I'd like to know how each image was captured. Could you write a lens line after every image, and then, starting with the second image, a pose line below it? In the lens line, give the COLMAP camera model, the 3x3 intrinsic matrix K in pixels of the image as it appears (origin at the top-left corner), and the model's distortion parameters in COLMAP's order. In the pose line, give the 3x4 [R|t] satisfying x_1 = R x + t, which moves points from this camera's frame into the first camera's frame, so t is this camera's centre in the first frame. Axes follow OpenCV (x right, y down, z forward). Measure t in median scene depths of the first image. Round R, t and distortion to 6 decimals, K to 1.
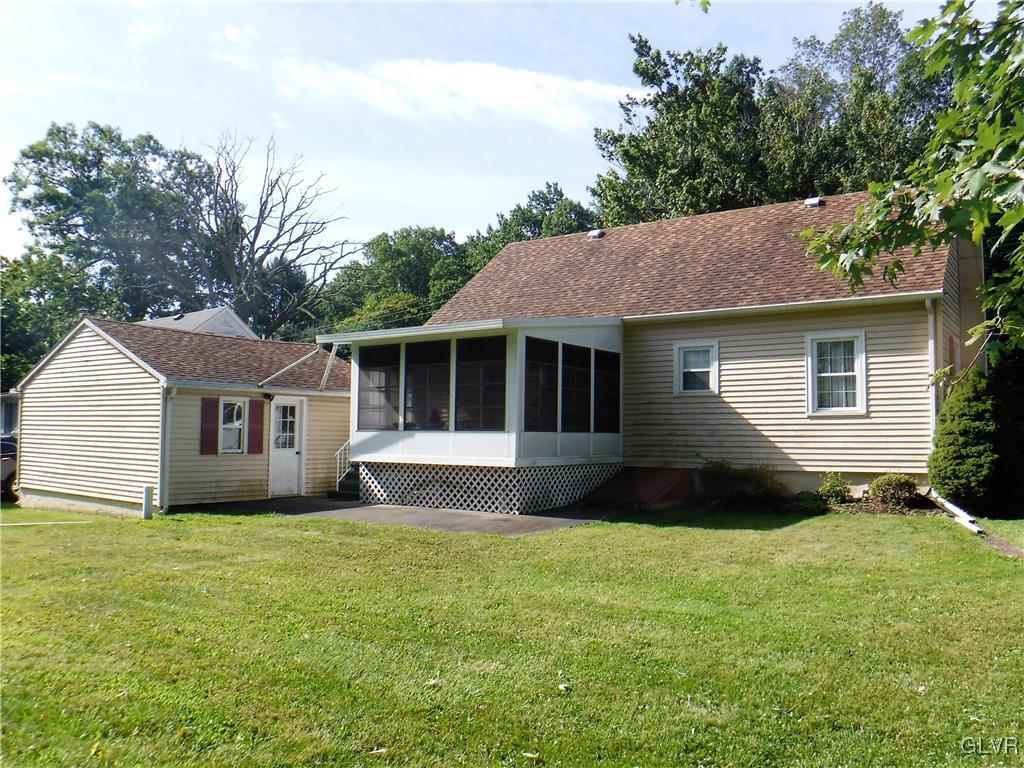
lens RADIAL K [[812.0, 0, 512.0], [0, 812.0, 384.0], [0, 0, 1]] dist [-0.084437, 0.006615]
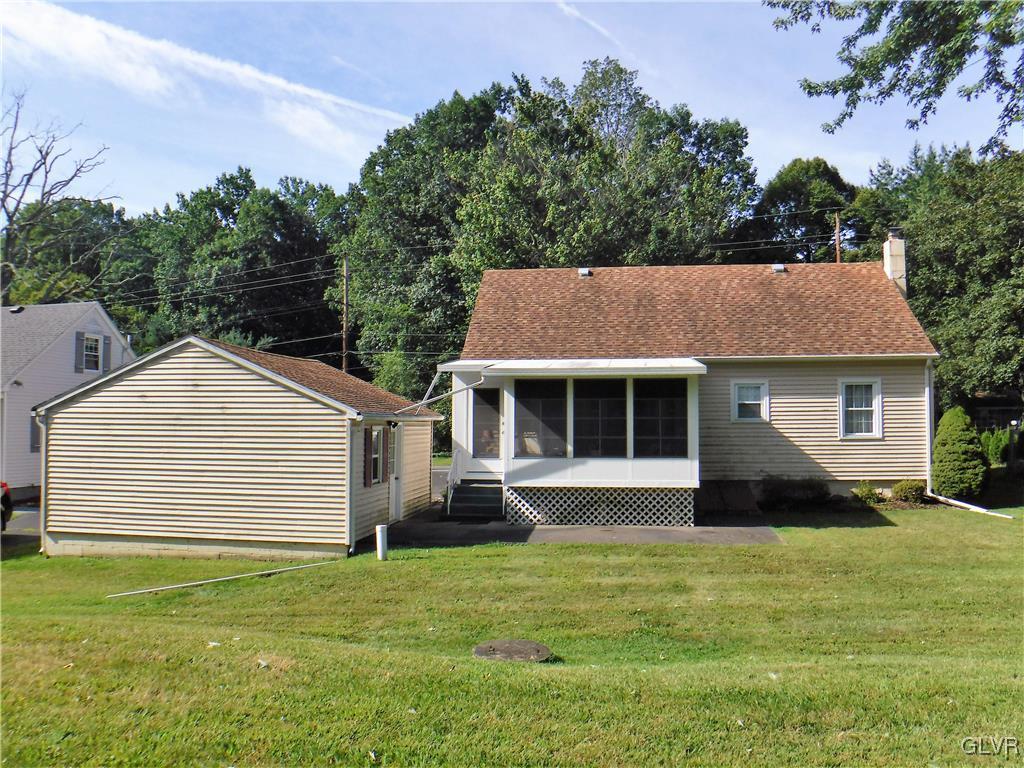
lens RADIAL K [[812.0, 0, 512.0], [0, 812.0, 384.0], [0, 0, 1]] dist [-0.084437, 0.006615]
pose [[0.887812, 0.015049, 0.459959, -0.721943], [-0.020985, 0.999749, 0.007794, -0.050529], [-0.459727, -0.016571, 0.887906, 0.053437]]
